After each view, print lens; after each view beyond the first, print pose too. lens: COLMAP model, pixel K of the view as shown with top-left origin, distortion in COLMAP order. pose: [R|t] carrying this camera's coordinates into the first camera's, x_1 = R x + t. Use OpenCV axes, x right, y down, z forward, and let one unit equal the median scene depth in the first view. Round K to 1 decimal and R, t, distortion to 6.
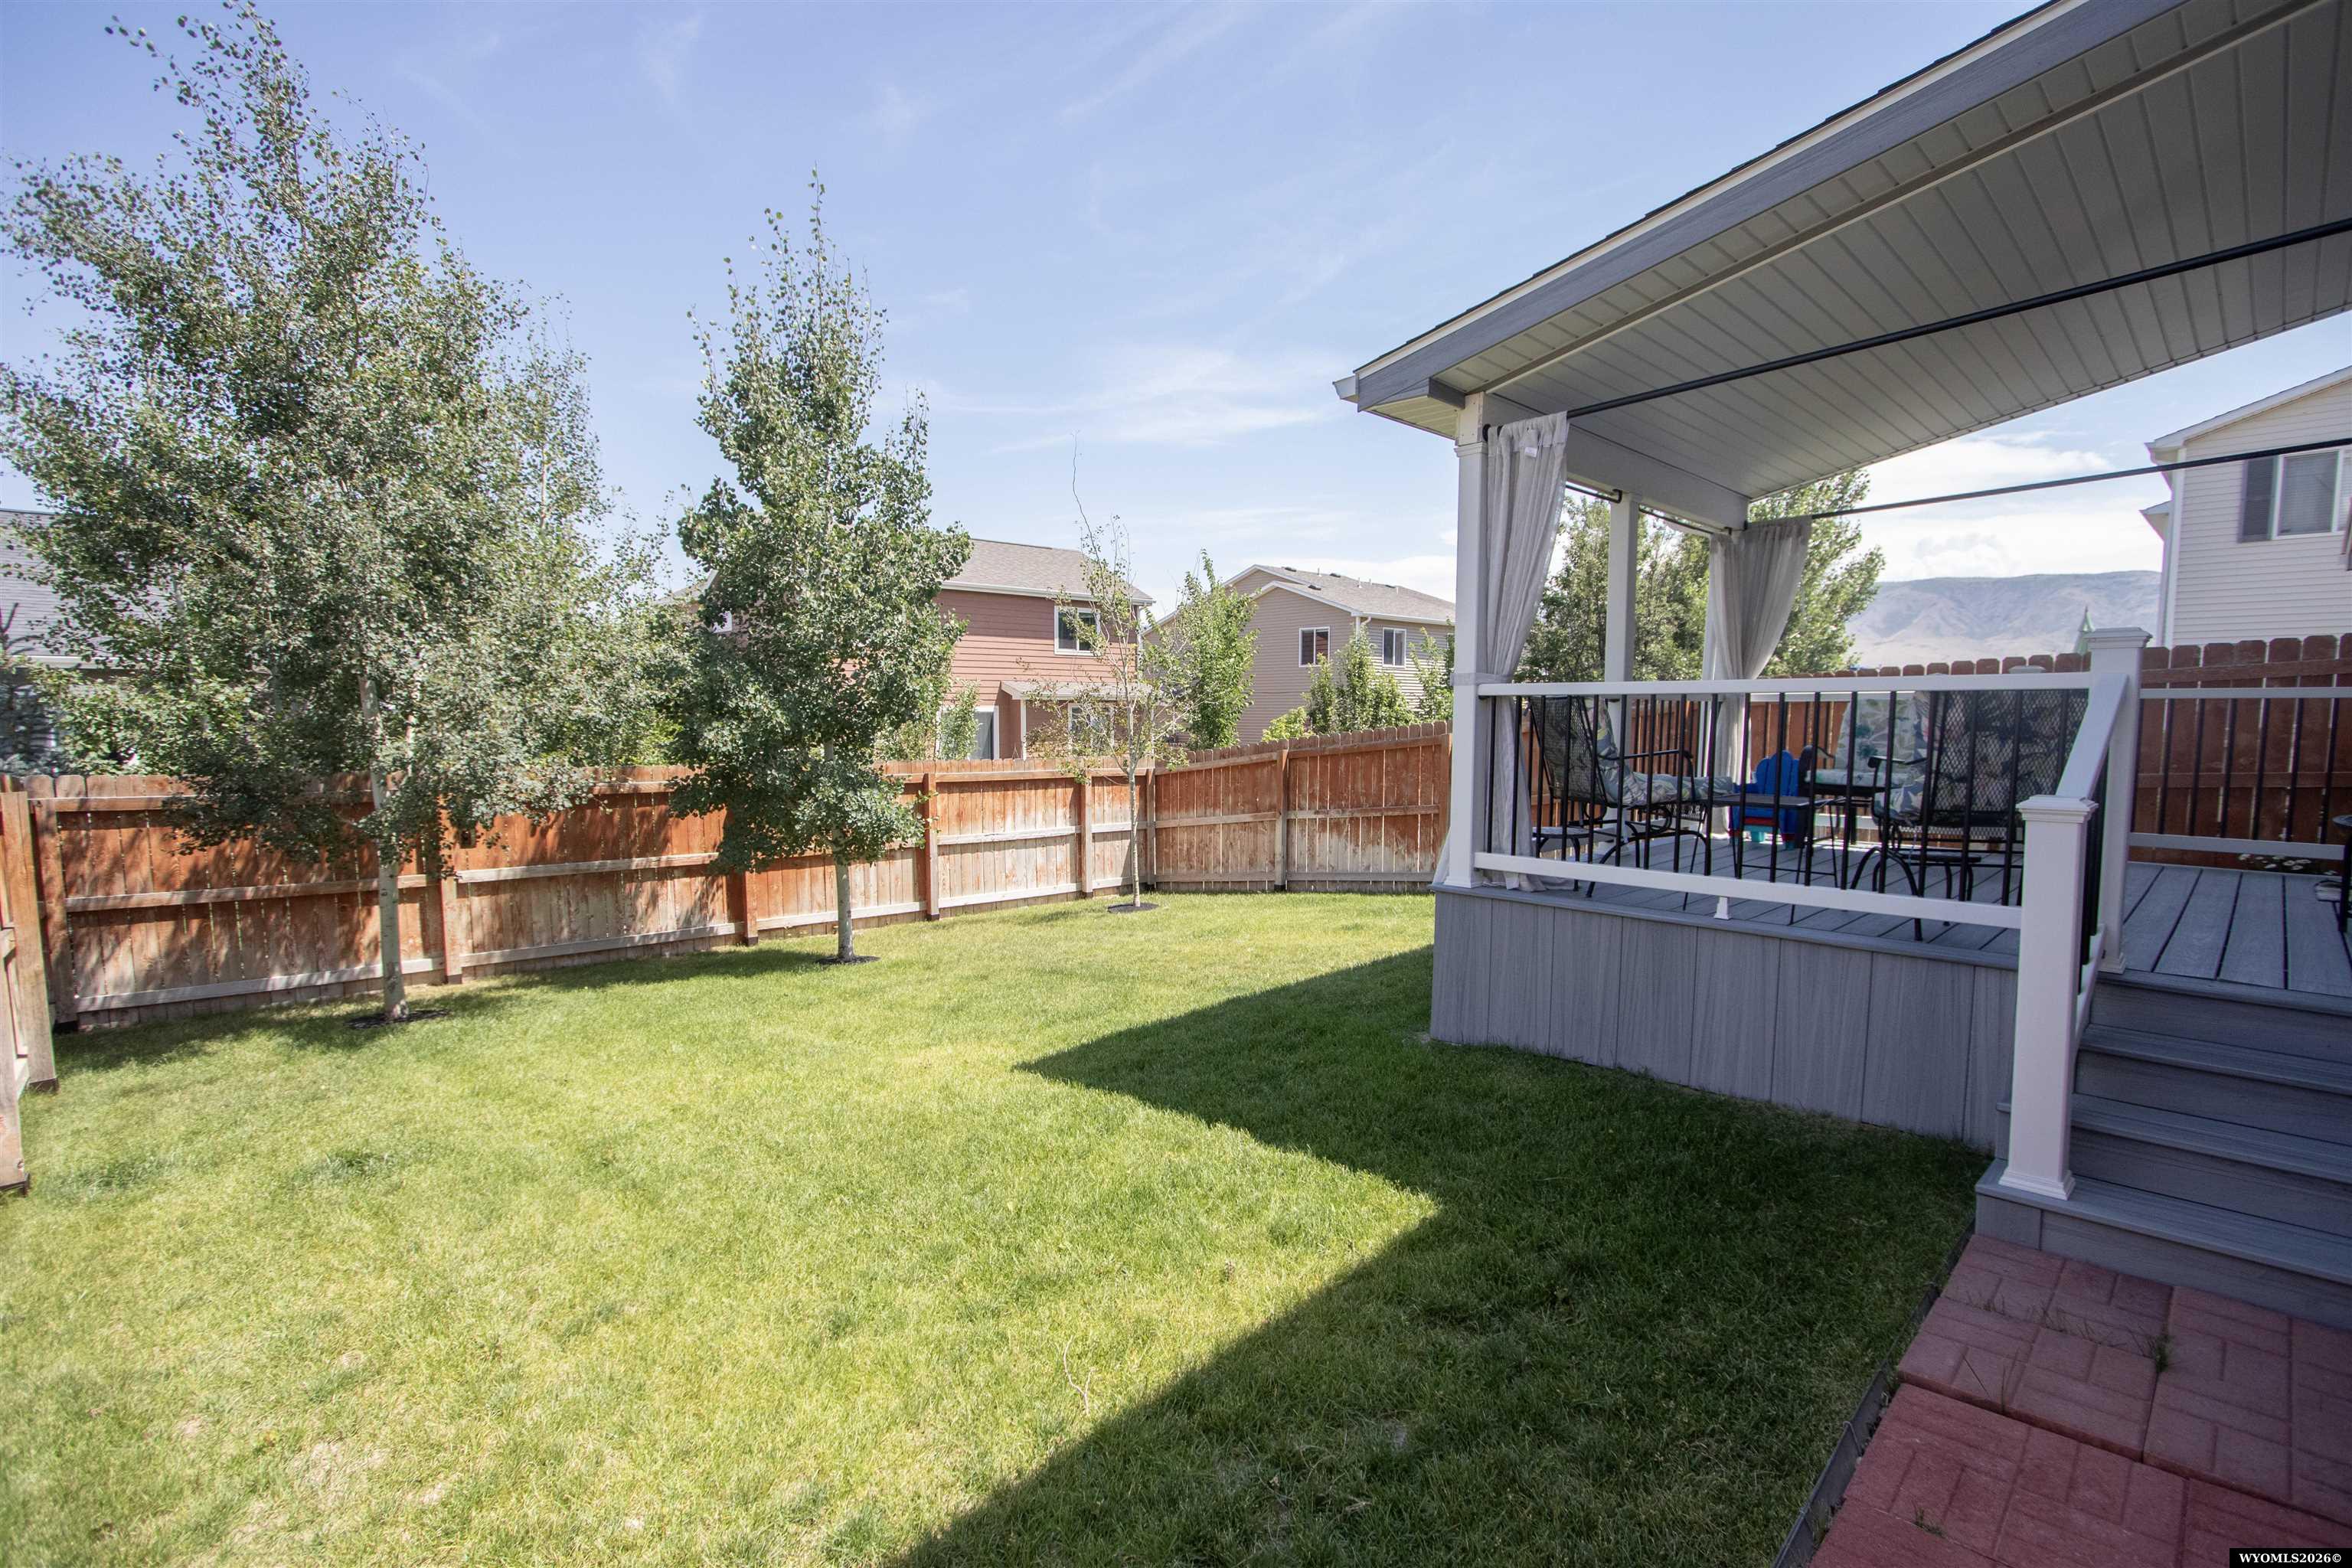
lens RADIAL K [[1090.4, 0, 1165.8], [0, 1090.4, 775.0], [0, 0, 1]] dist [-0.004069, -0.000265]
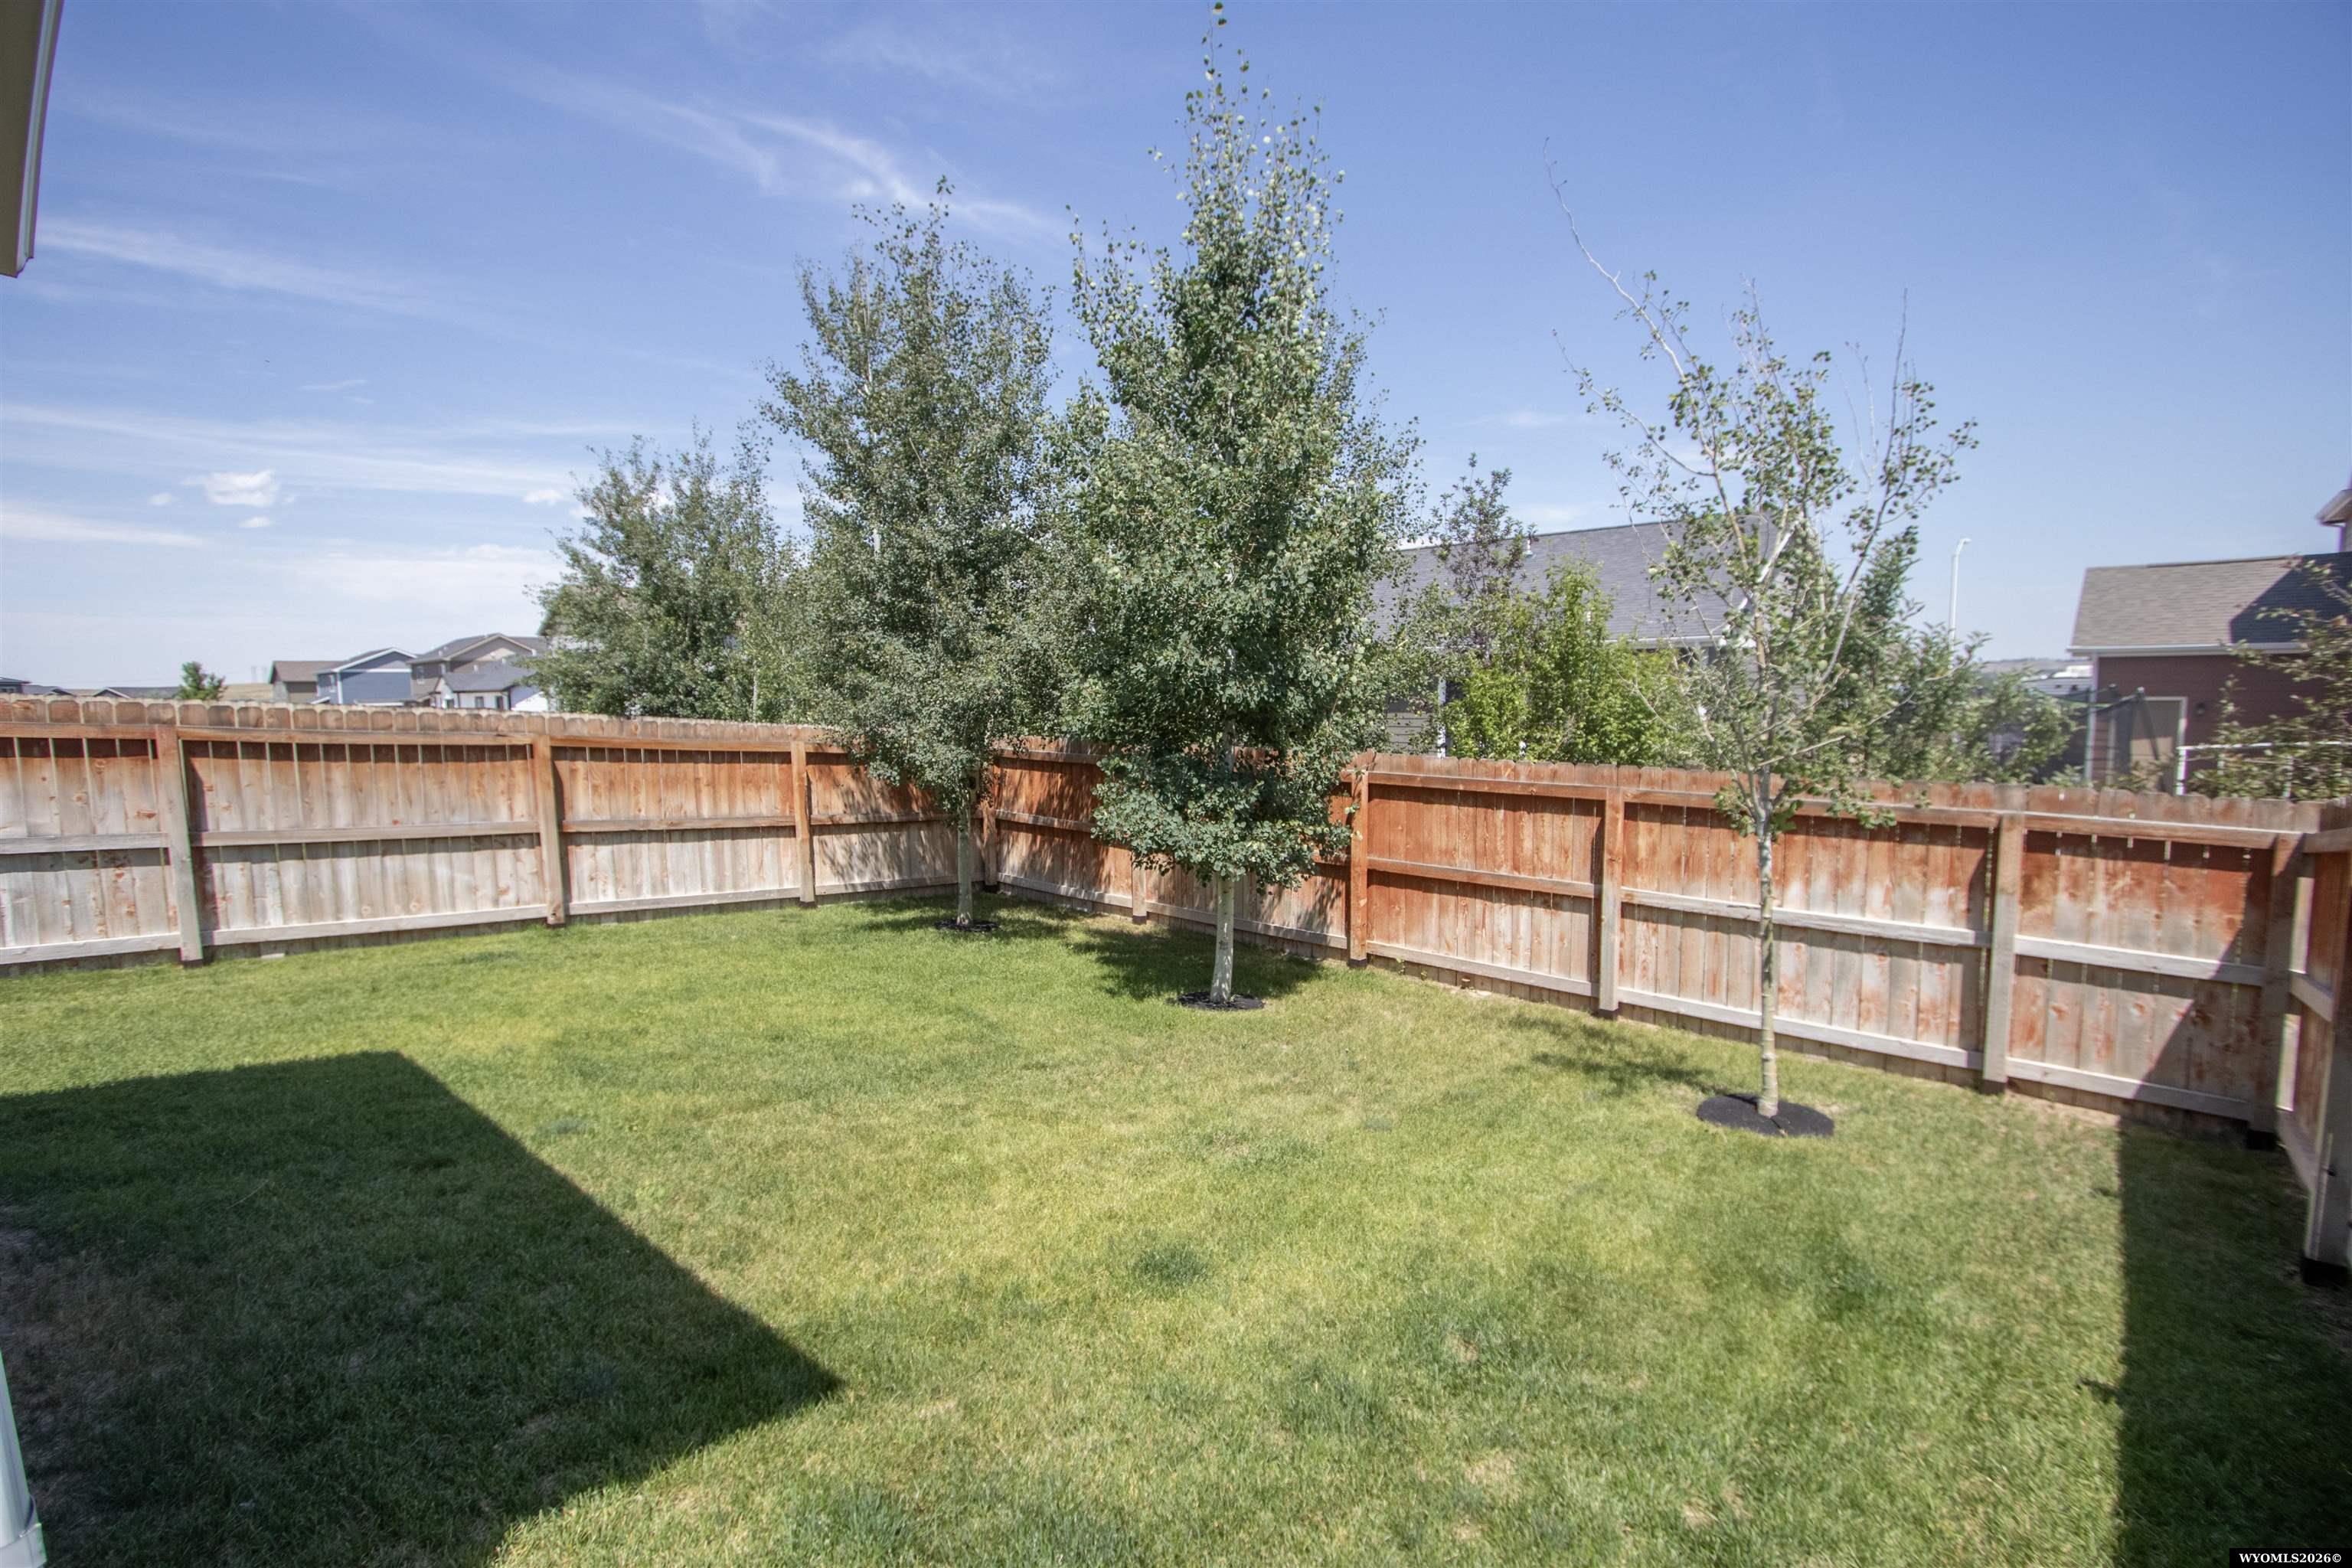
lens RADIAL K [[1090.4, 0, 1165.8], [0, 1090.4, 775.0], [0, 0, 1]] dist [-0.004069, -0.000265]
pose [[0.056300, 0.015676, -0.998291, 0.403853], [-0.097517, 0.995182, 0.010128, 0.010438], [0.993640, 0.096780, 0.057557, 0.694224]]
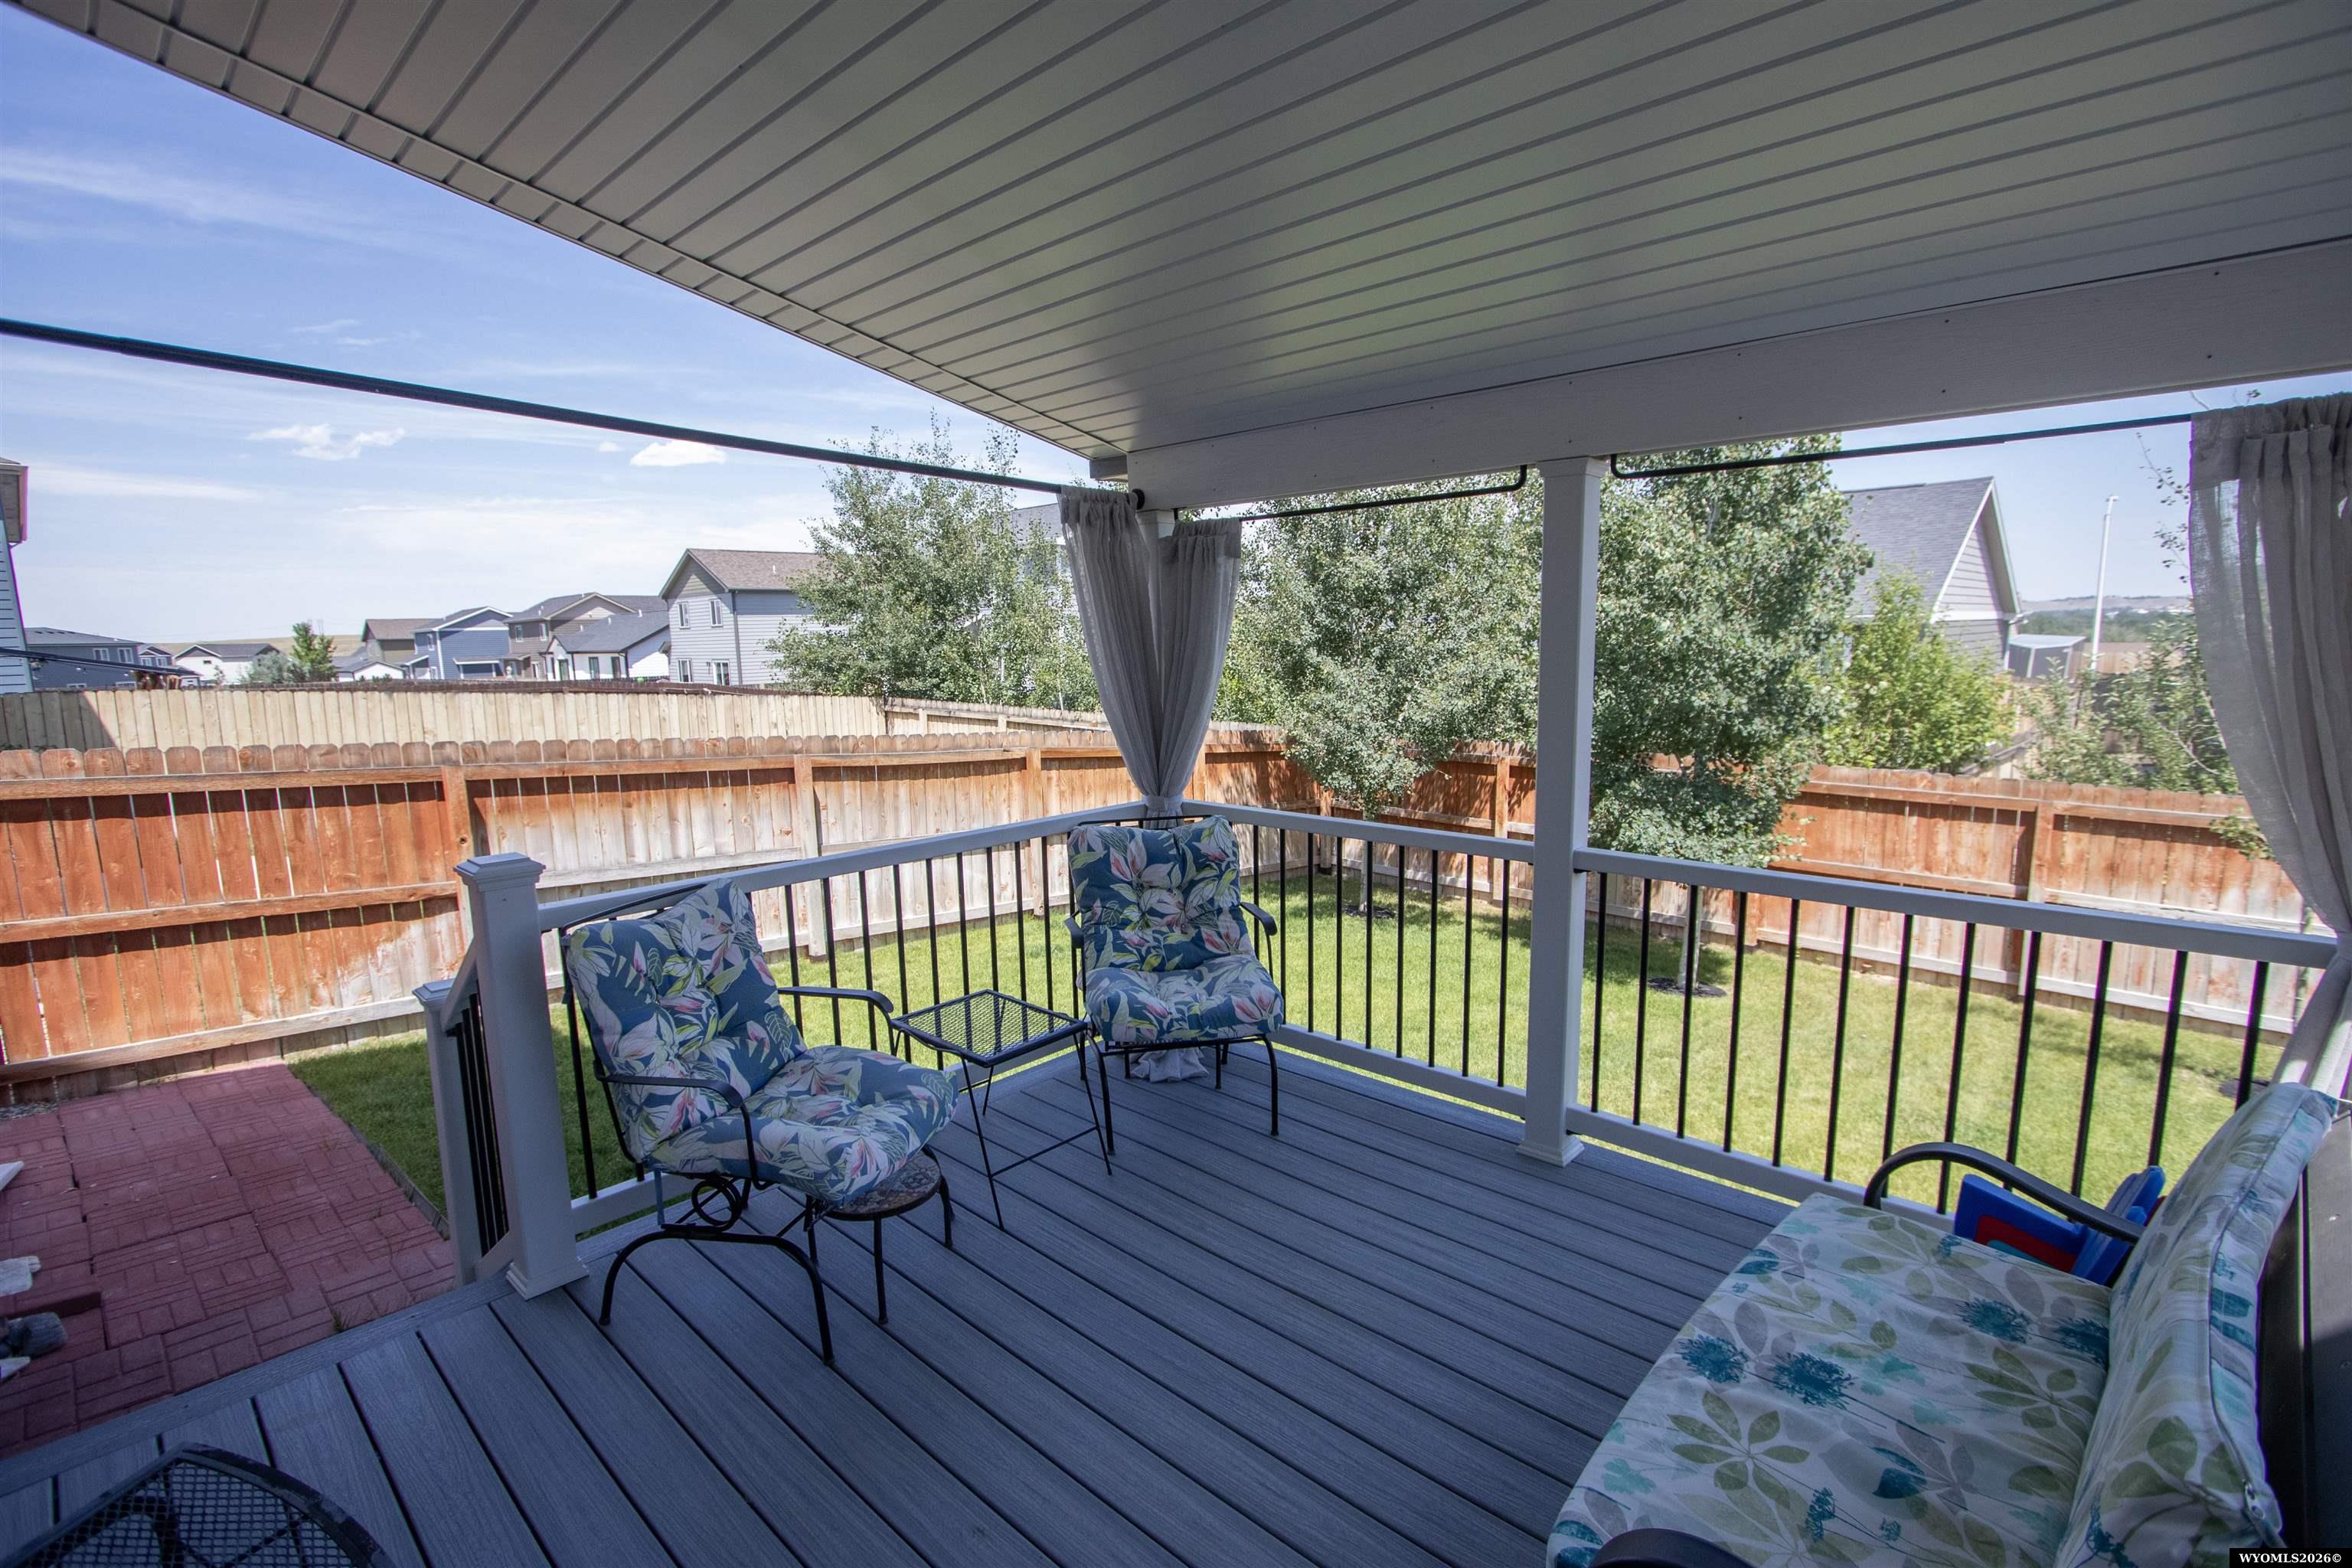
lens RADIAL K [[1090.4, 0, 1165.8], [0, 1090.4, 775.0], [0, 0, 1]] dist [-0.004069, -0.000265]
pose [[0.034885, 0.066317, -0.997189, 0.475241], [-0.093461, 0.993640, 0.062812, -0.009388], [0.995012, 0.091008, 0.040861, 0.387047]]
